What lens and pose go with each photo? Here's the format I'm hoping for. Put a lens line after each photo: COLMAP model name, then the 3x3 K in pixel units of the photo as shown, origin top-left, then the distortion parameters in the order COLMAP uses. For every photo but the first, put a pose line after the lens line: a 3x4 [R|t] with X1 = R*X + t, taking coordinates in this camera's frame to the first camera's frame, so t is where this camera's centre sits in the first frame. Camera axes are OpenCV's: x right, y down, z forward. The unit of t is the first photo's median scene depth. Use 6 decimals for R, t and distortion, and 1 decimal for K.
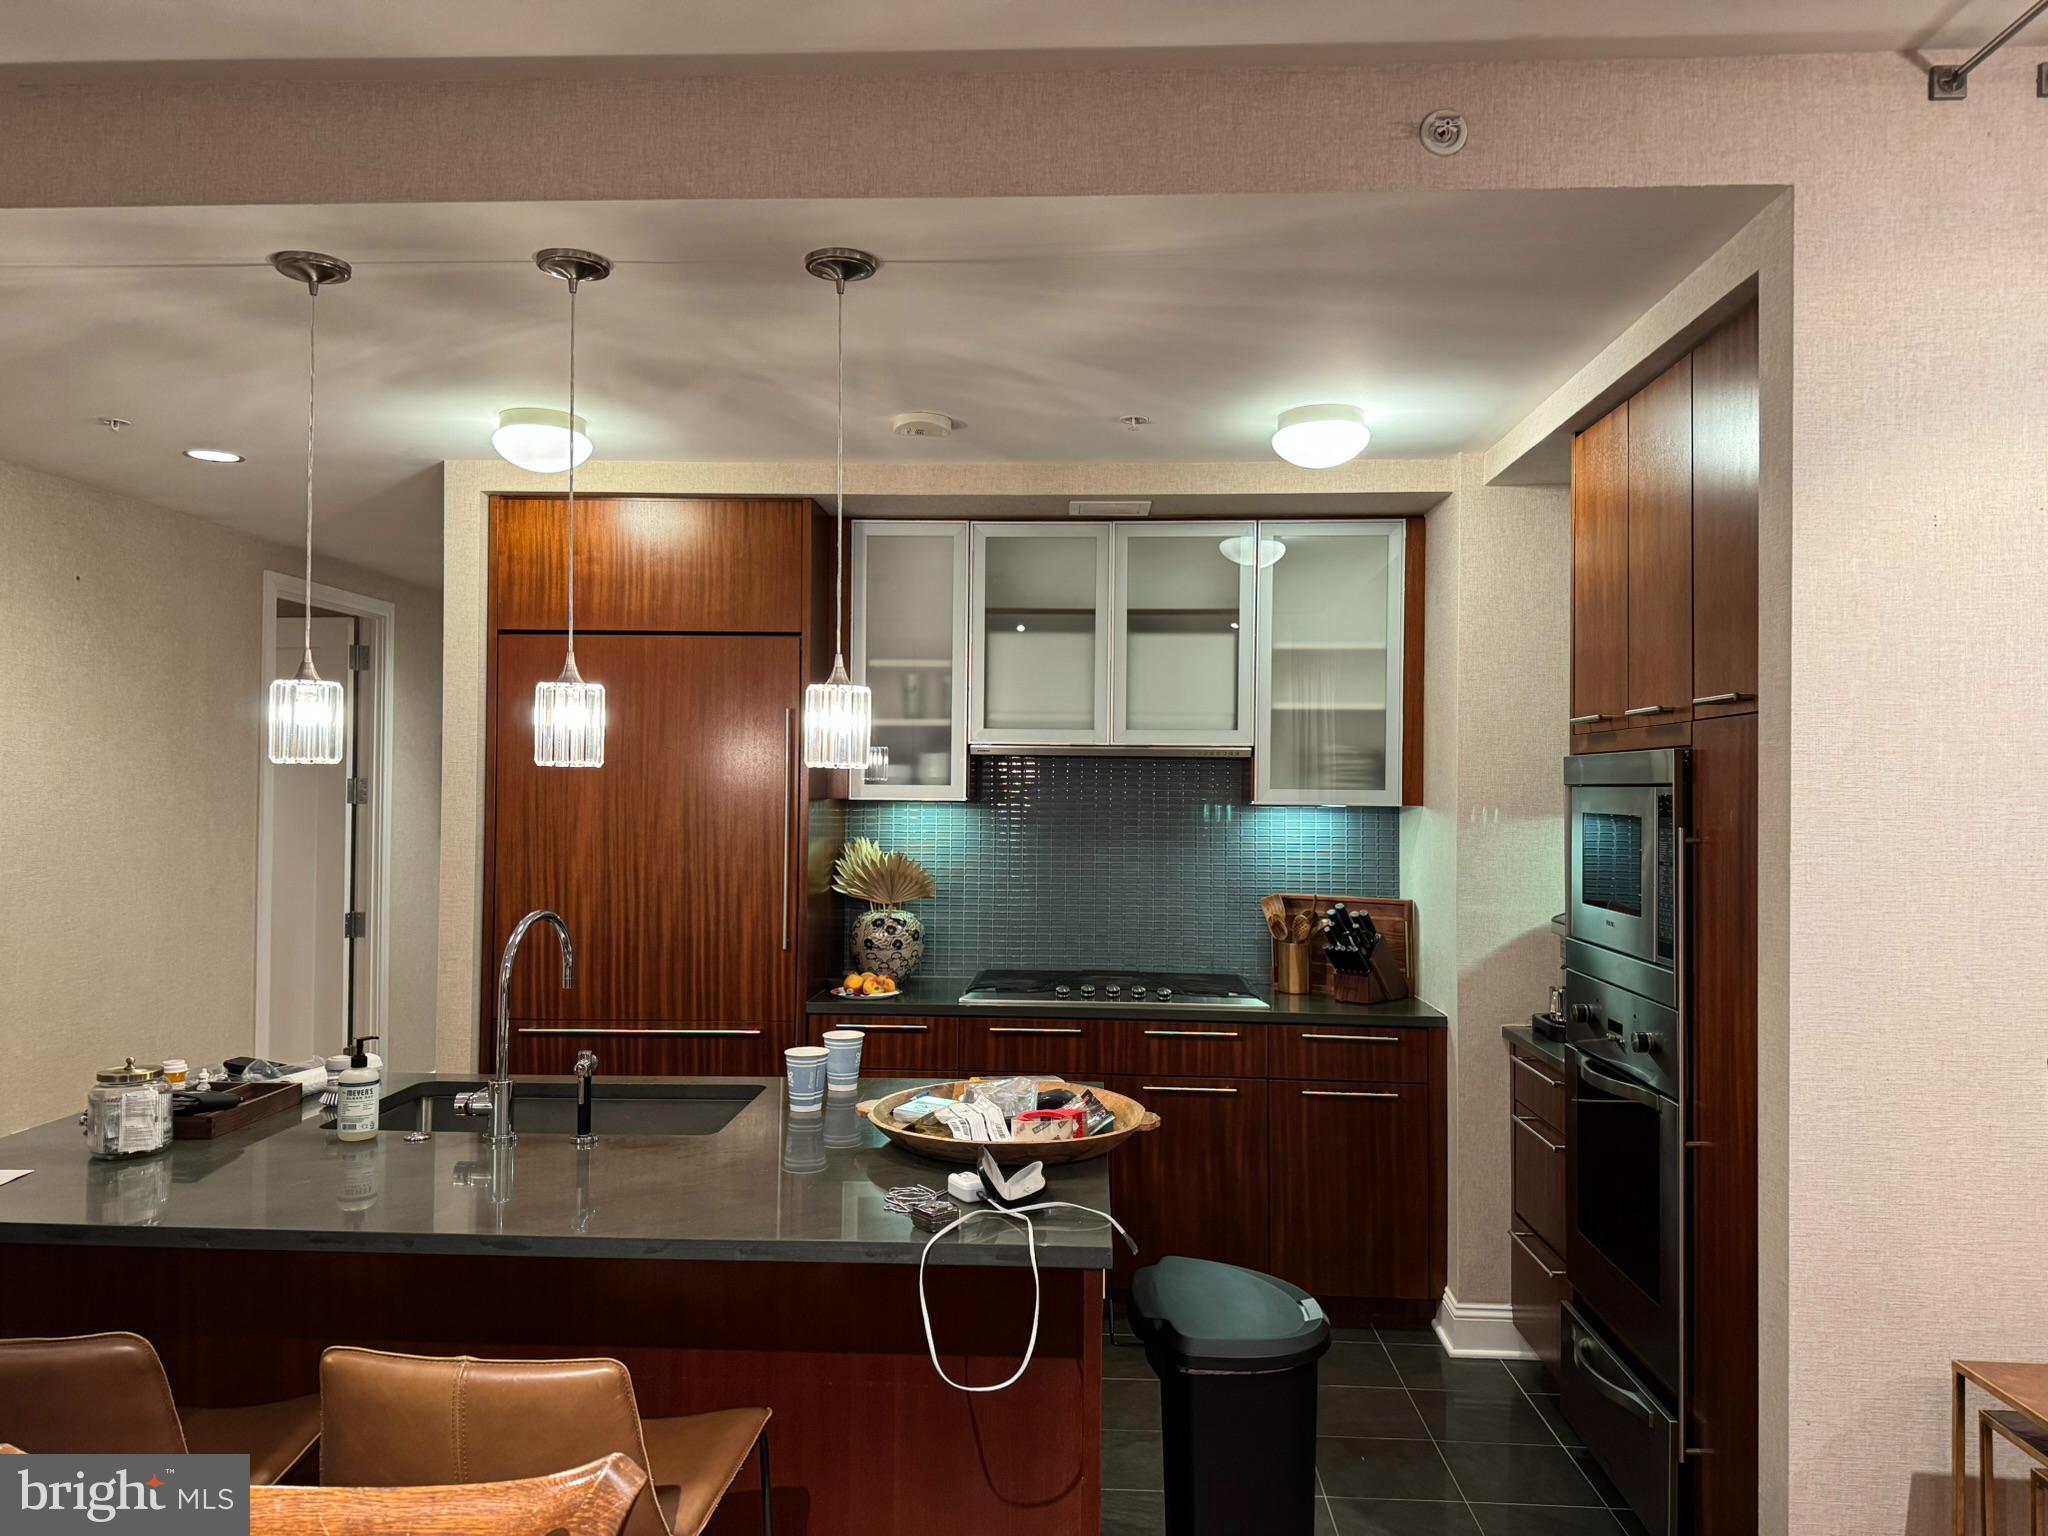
lens RADIAL K [[1371.0, 0, 1024.0], [0, 1371.0, 768.0], [0, 0, 1]] dist [-0.000576, 0.000311]
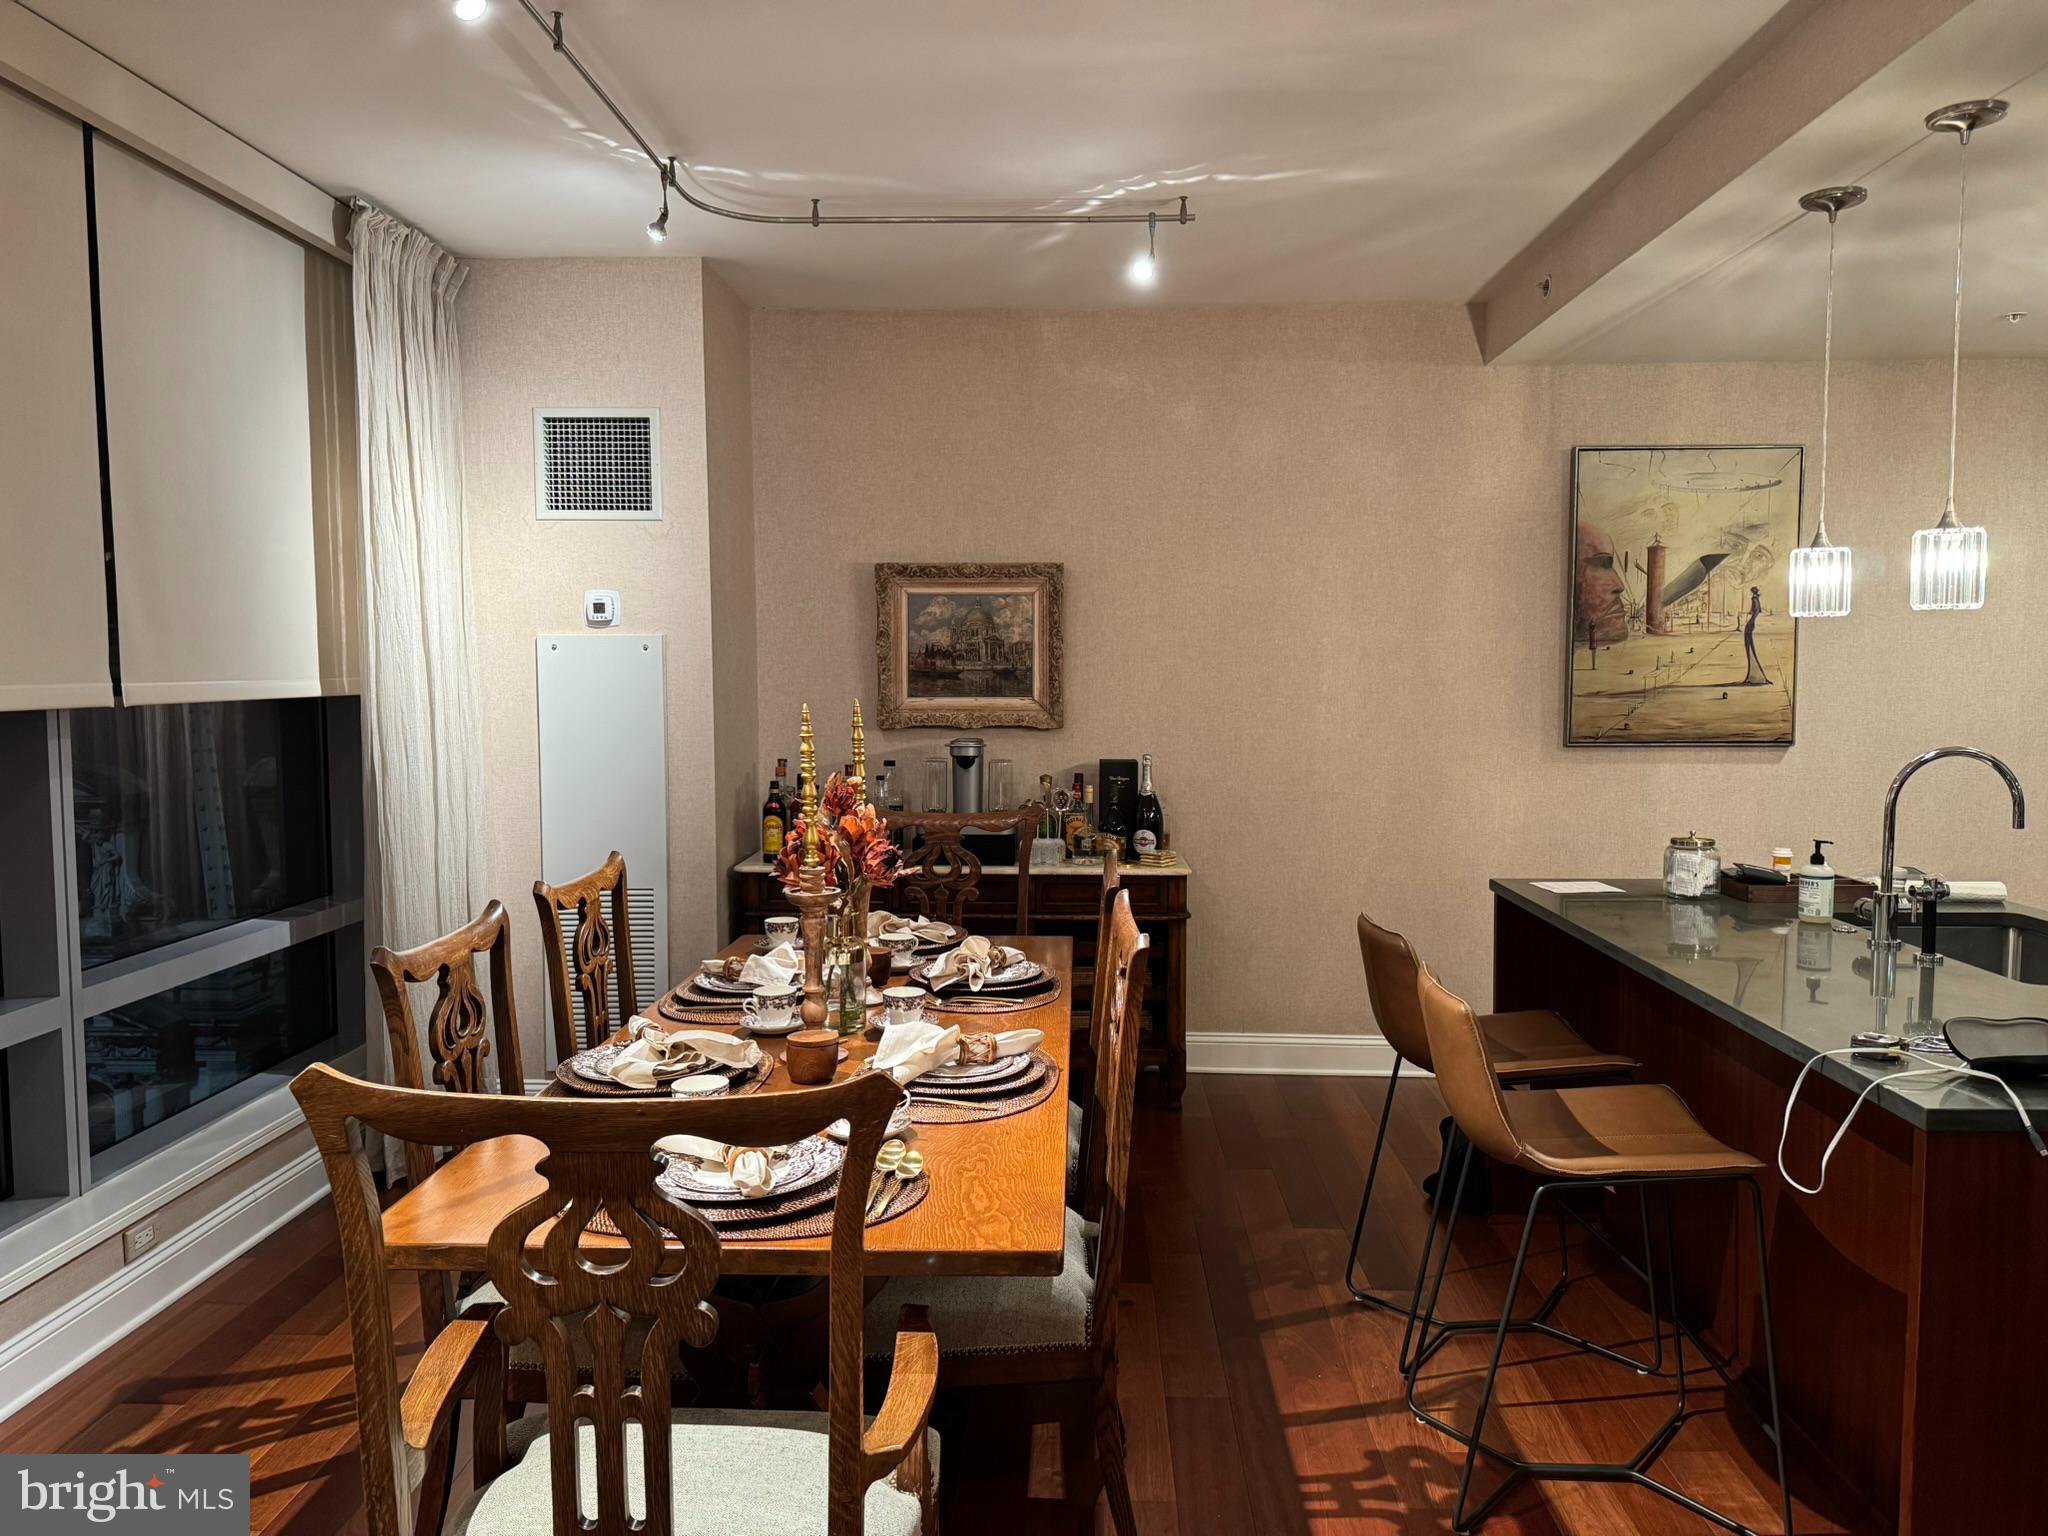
lens RADIAL K [[1371.0, 0, 1024.0], [0, 1371.0, 768.0], [0, 0, 1]] dist [-0.000576, 0.000311]
pose [[0.415321, 0.060064, -0.907690, 0.306677], [0.041022, 0.995566, 0.084649, 0.000123], [0.908750, -0.072391, 0.411015, -0.172396]]
